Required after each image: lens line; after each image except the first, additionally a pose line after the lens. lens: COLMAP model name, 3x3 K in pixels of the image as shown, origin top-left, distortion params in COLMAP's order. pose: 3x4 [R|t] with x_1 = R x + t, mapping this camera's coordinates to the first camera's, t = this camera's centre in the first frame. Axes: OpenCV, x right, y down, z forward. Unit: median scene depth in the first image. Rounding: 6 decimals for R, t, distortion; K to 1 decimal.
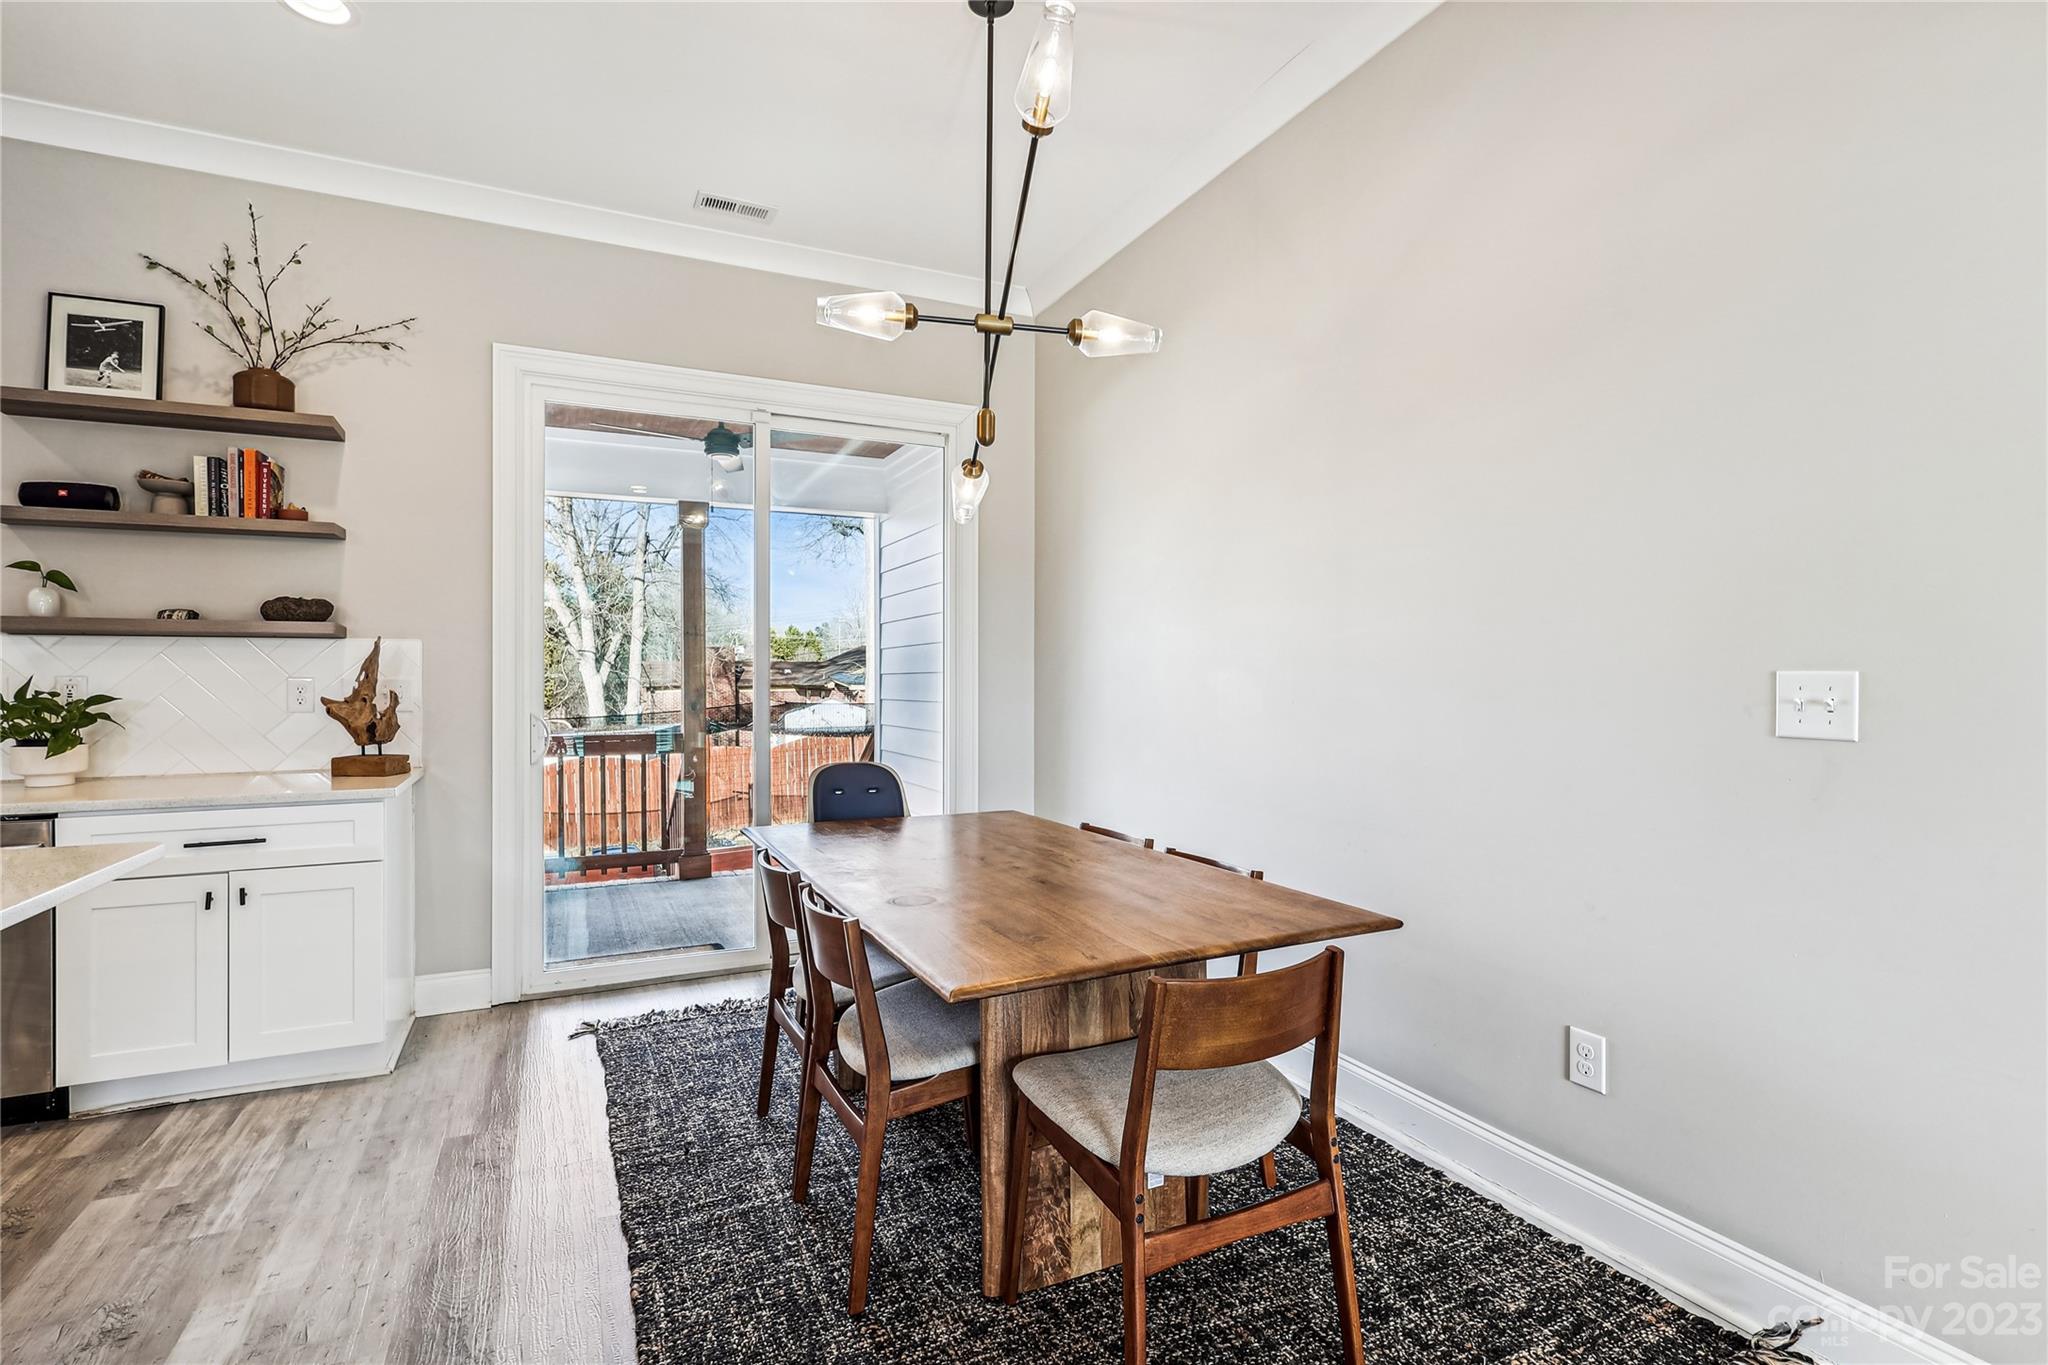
lens RADIAL K [[971.6, 0, 1024.3], [0, 971.6, 681.6], [0, 0, 1]] dist [-0.001392, 0.002148]
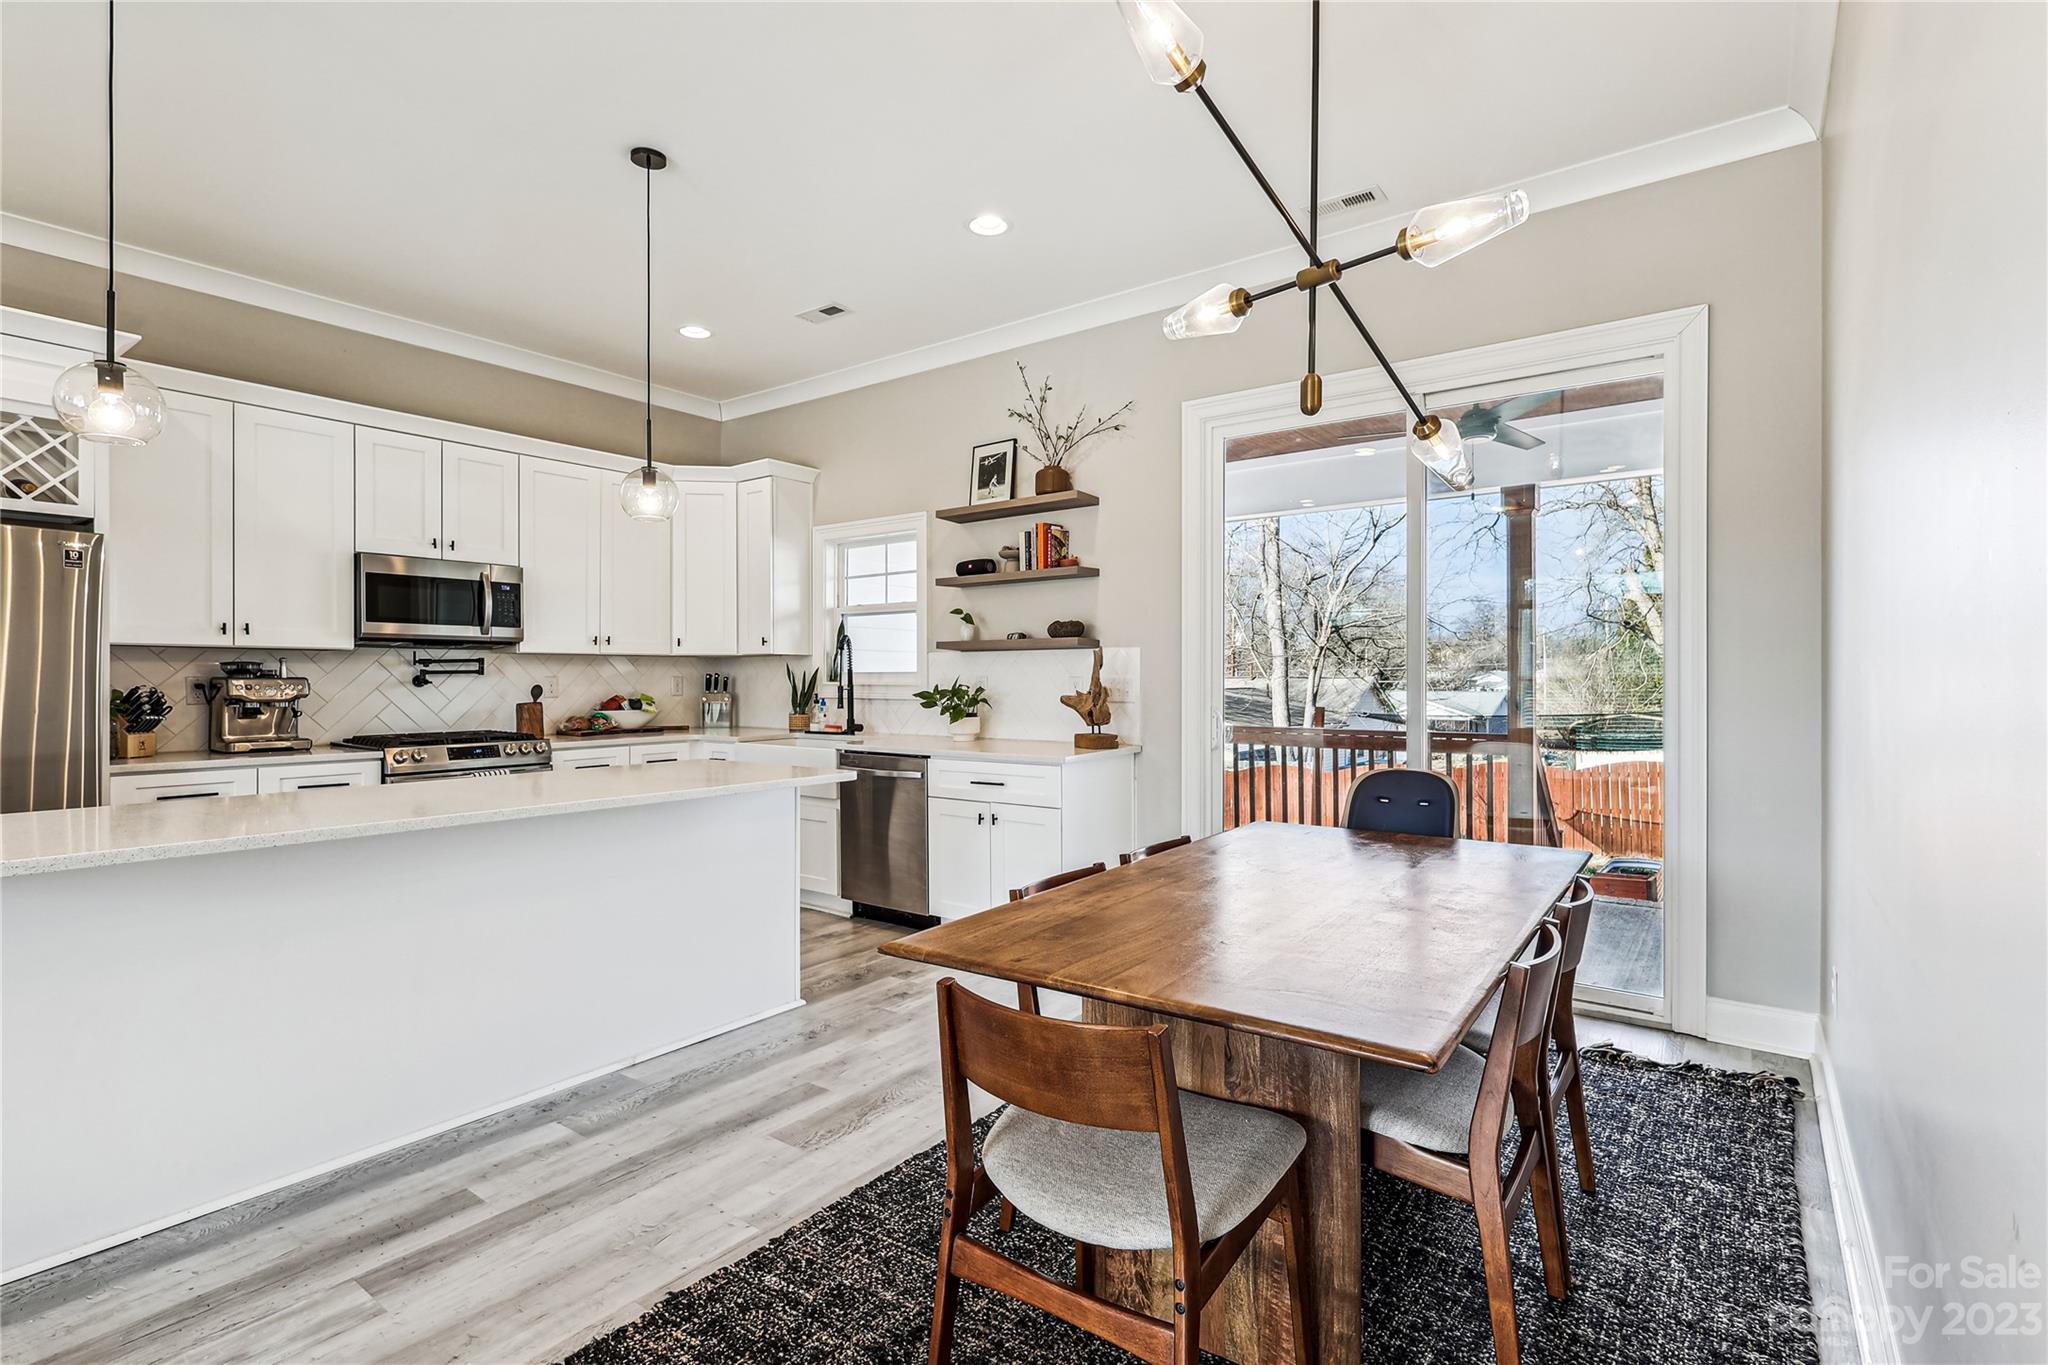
lens RADIAL K [[971.6, 0, 1024.5], [0, 971.6, 680.6], [0, 0, 1]] dist [-0.001392, 0.002148]
pose [[0.467781, 0.002764, -0.883840, 0.505222], [-0.000903, 0.999996, 0.002650, -0.002363], [0.883844, -0.000442, 0.467782, 0.286557]]
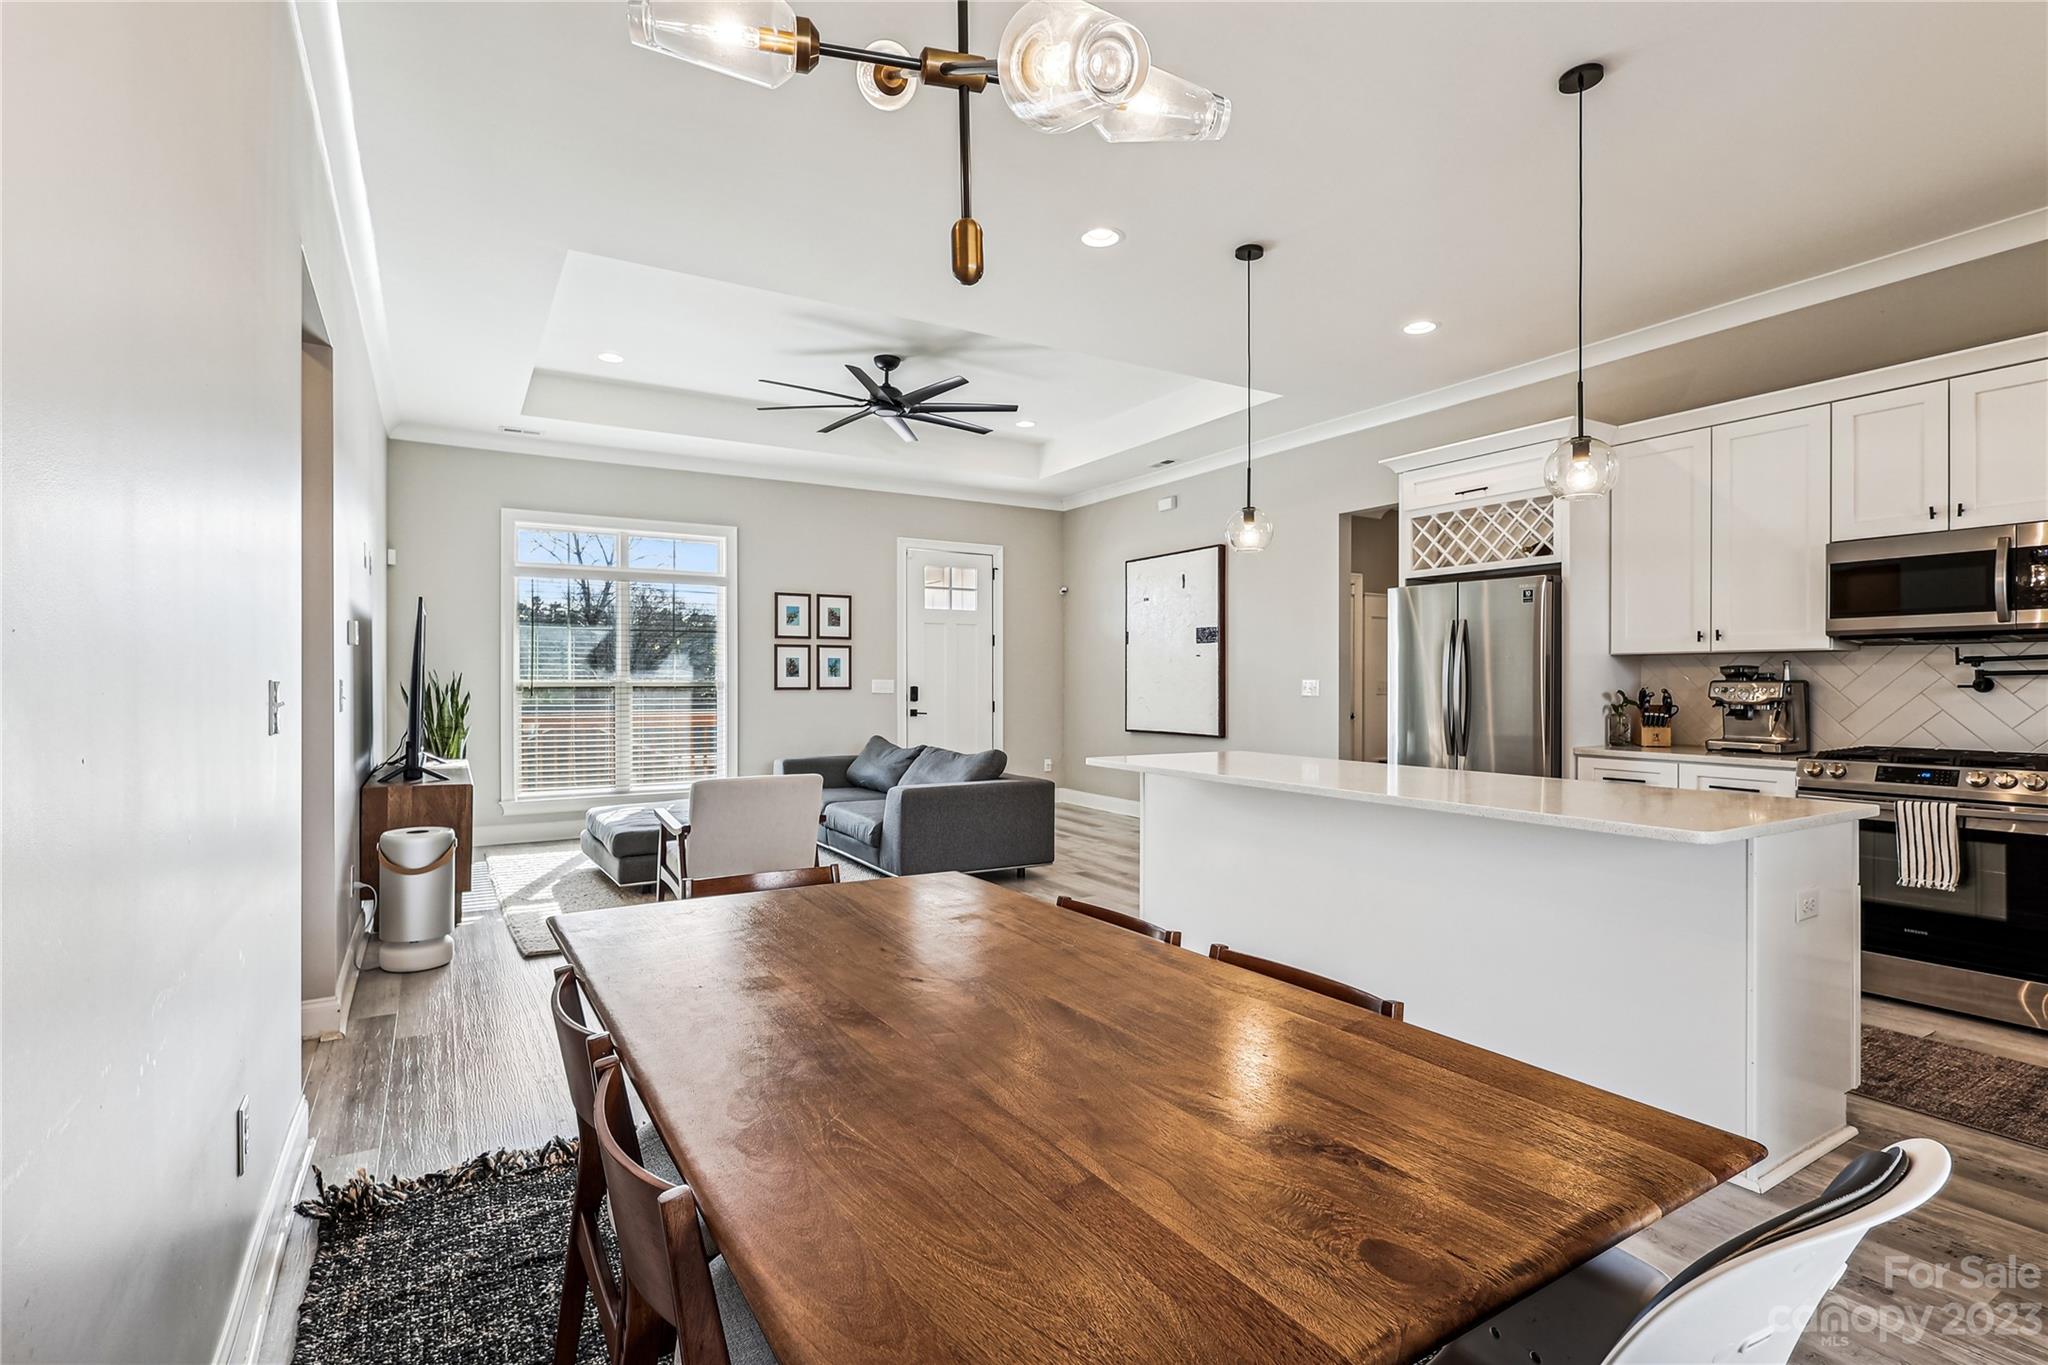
lens RADIAL K [[971.6, 0, 1013.1], [0, 971.6, 685.7], [0, 0, 1]] dist [-0.001392, 0.002148]
pose [[-0.995990, 0.003945, -0.089373, -0.009499], [0.003557, 0.999984, 0.004499, -0.005178], [0.089389, 0.004163, -0.995988, 1.281854]]
